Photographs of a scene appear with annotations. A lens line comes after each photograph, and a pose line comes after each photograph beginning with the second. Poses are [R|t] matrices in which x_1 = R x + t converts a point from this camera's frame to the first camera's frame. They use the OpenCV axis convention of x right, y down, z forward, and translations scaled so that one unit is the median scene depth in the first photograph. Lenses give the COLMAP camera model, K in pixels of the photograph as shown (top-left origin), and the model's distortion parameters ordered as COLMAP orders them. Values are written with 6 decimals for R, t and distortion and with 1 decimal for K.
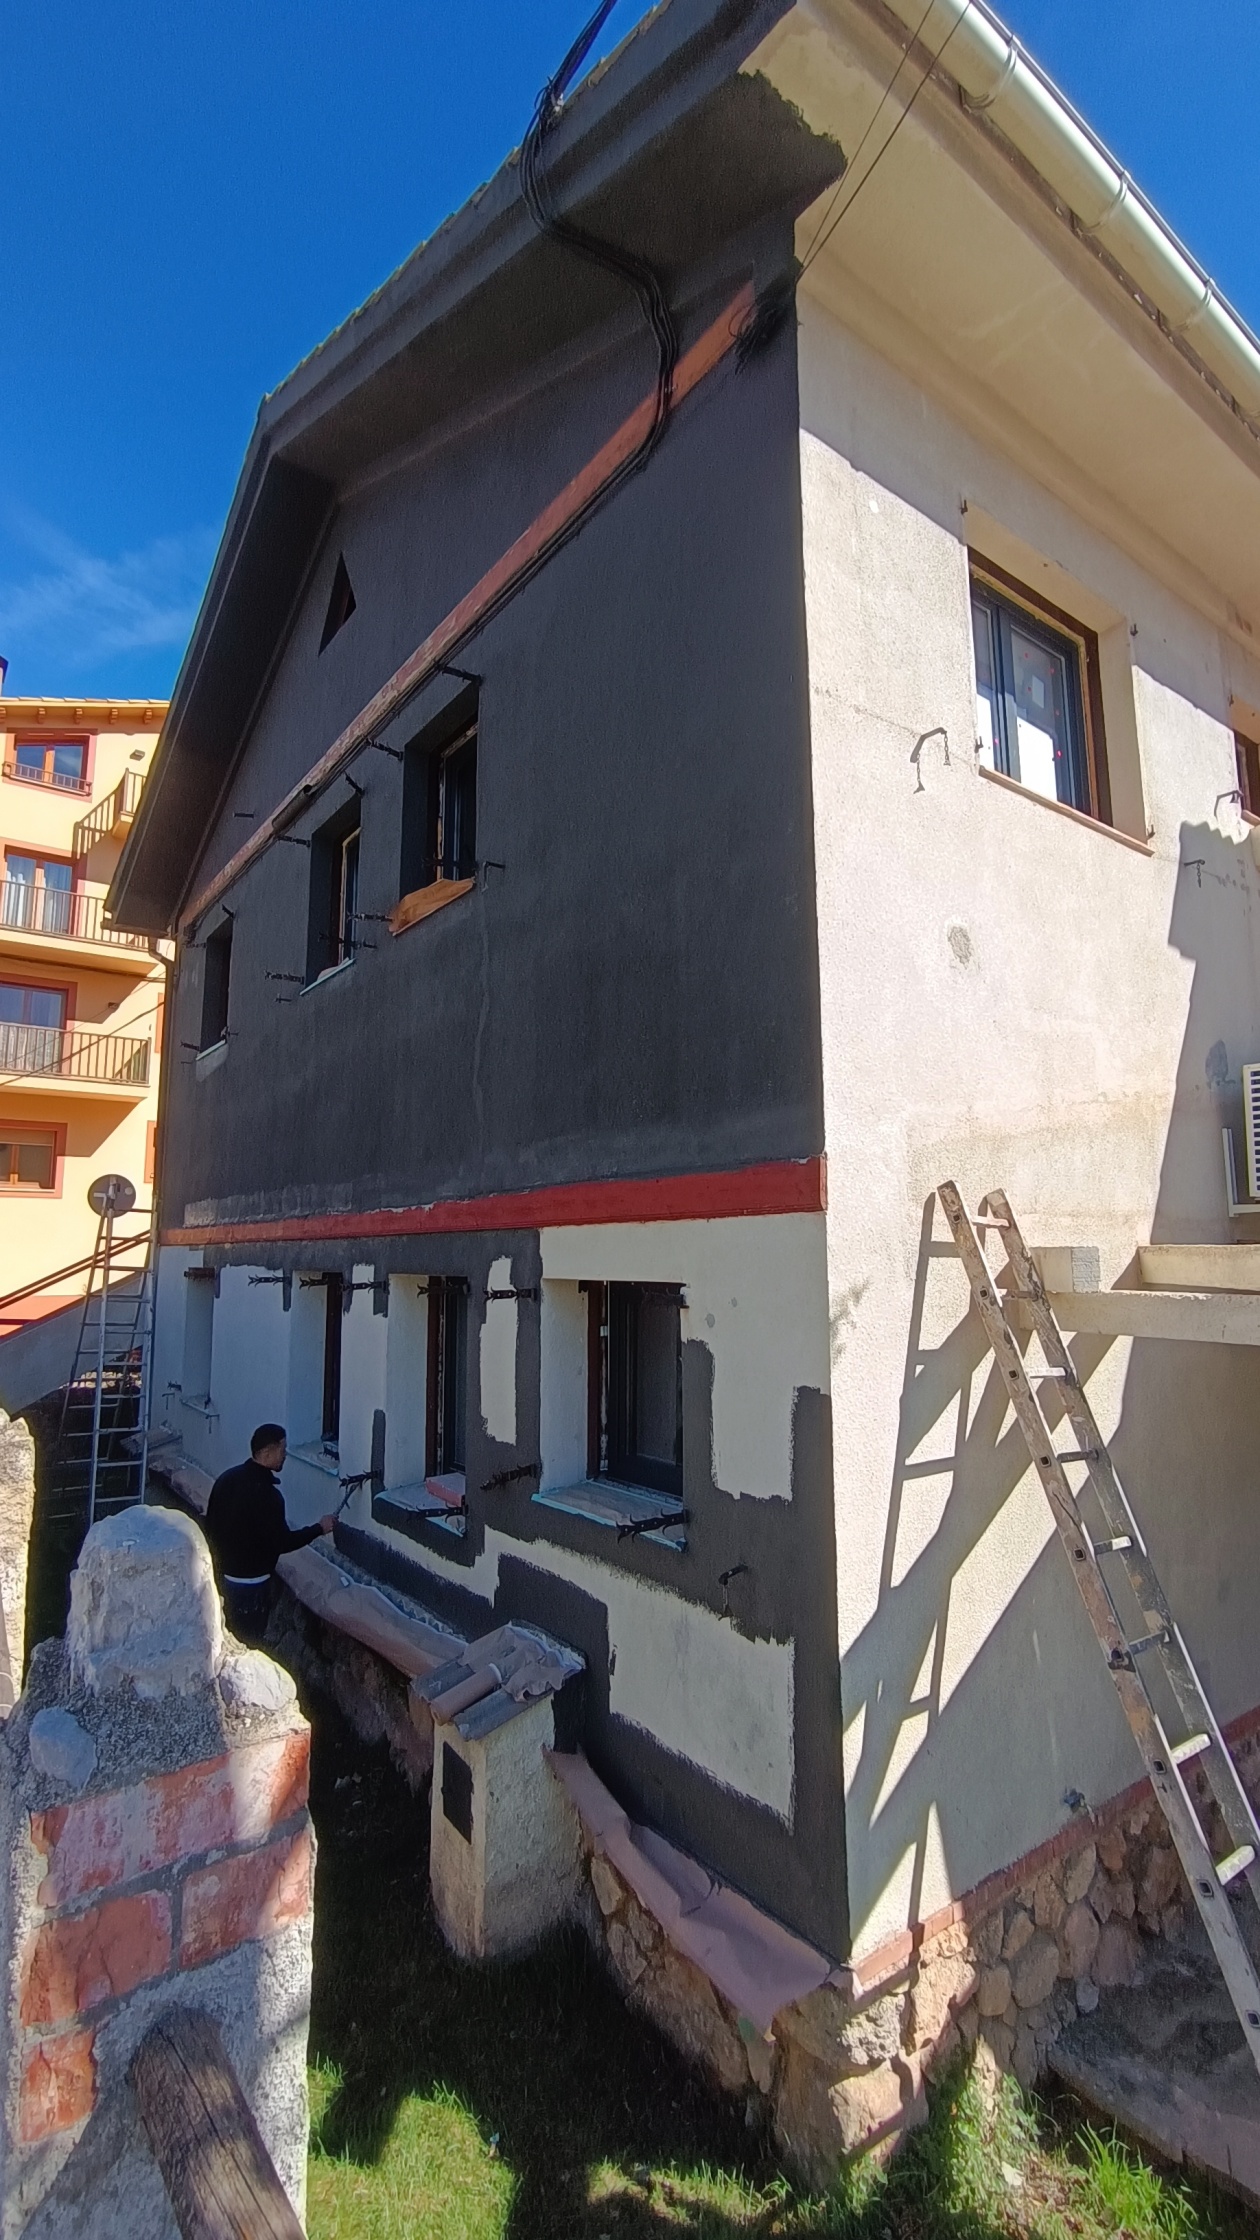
lens RADIAL K [[1018.3, 0, 630.0], [0, 1018.3, 1120.0], [0, 0, 1]] dist [-0.060652, 0.047159]
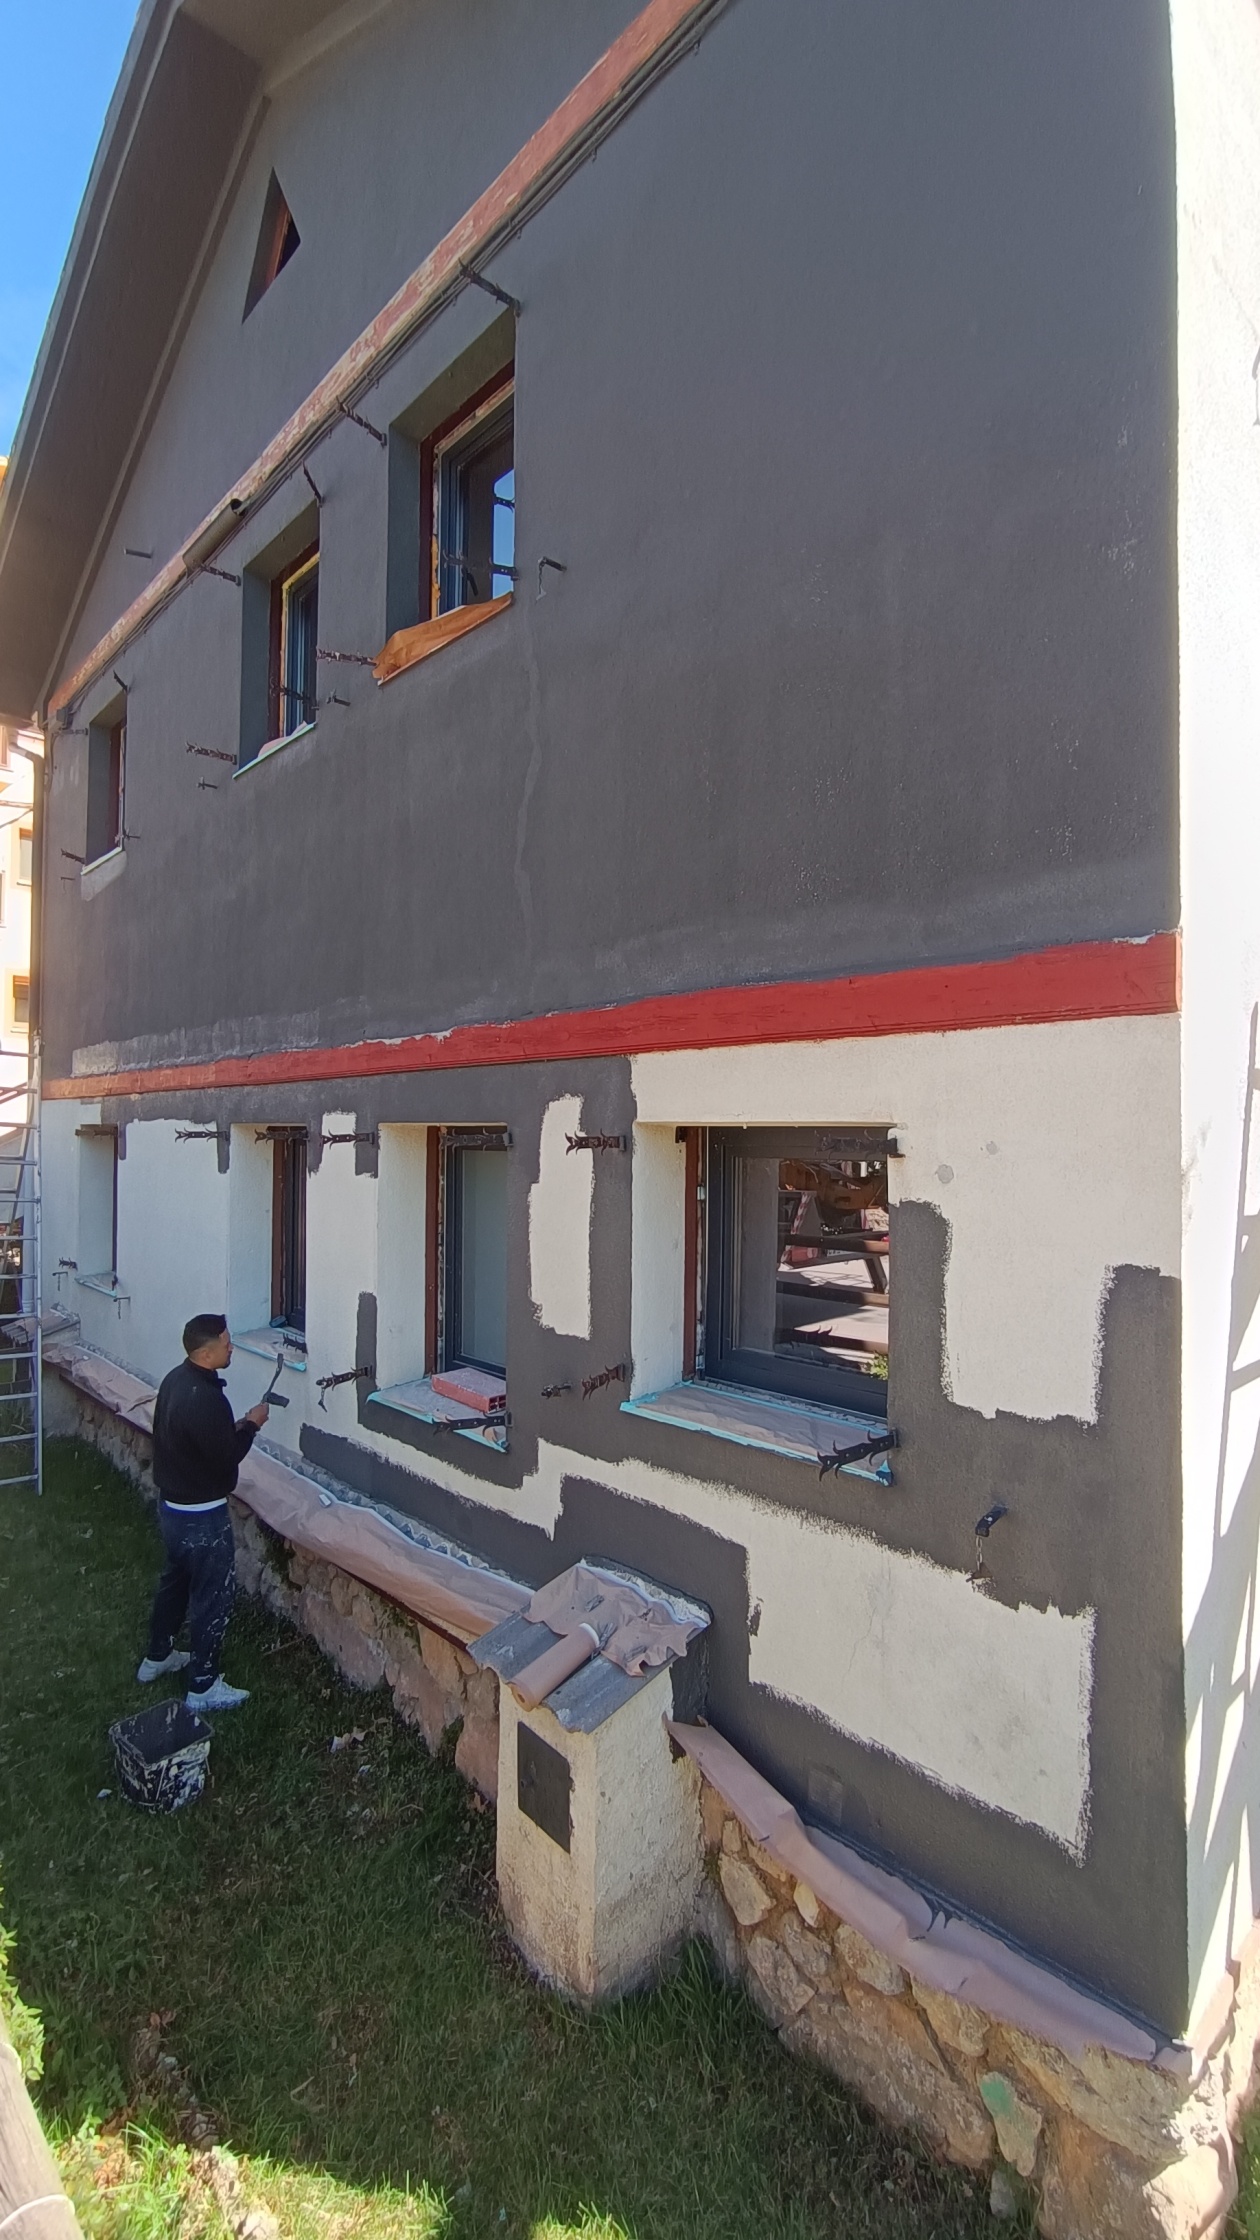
lens RADIAL K [[1018.3, 0, 630.0], [0, 1018.3, 1120.0], [0, 0, 1]] dist [-0.060652, 0.047159]
pose [[0.992769, 0.013239, 0.119307, -0.174555], [-0.027592, 0.992454, 0.119472, 0.062893], [-0.116825, -0.121900, 0.985643, 0.255966]]
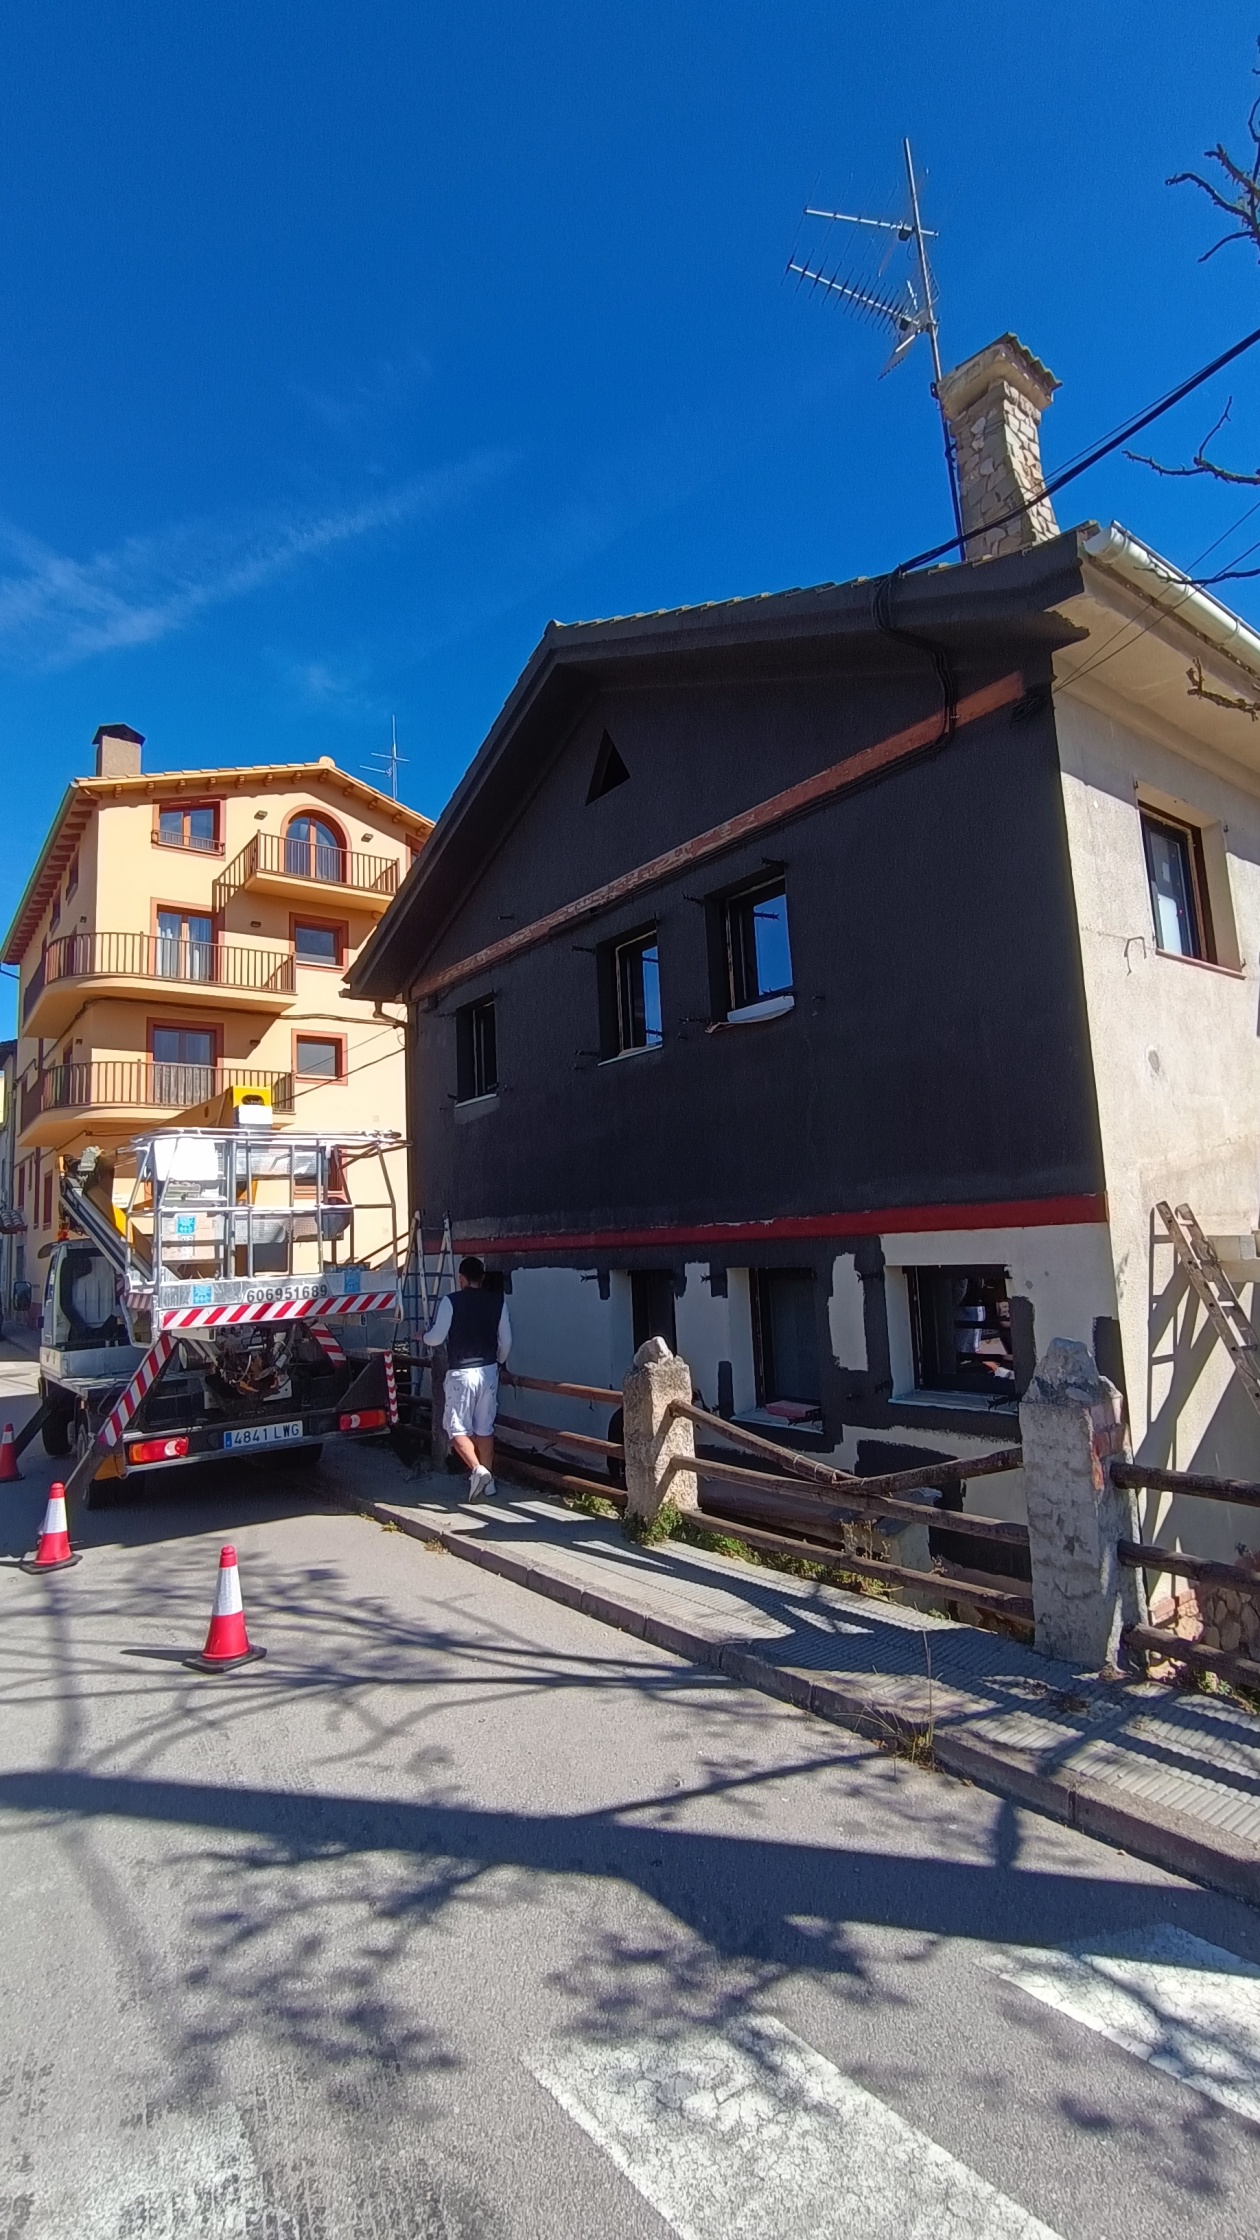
lens RADIAL K [[1018.3, 0, 630.0], [0, 1018.3, 1120.0], [0, 0, 1]] dist [-0.060652, 0.047159]
pose [[0.999180, -0.039695, 0.007953, -0.478900], [0.039600, 0.999147, 0.011721, -0.106155], [-0.008411, -0.011396, 0.999900, -0.579023]]
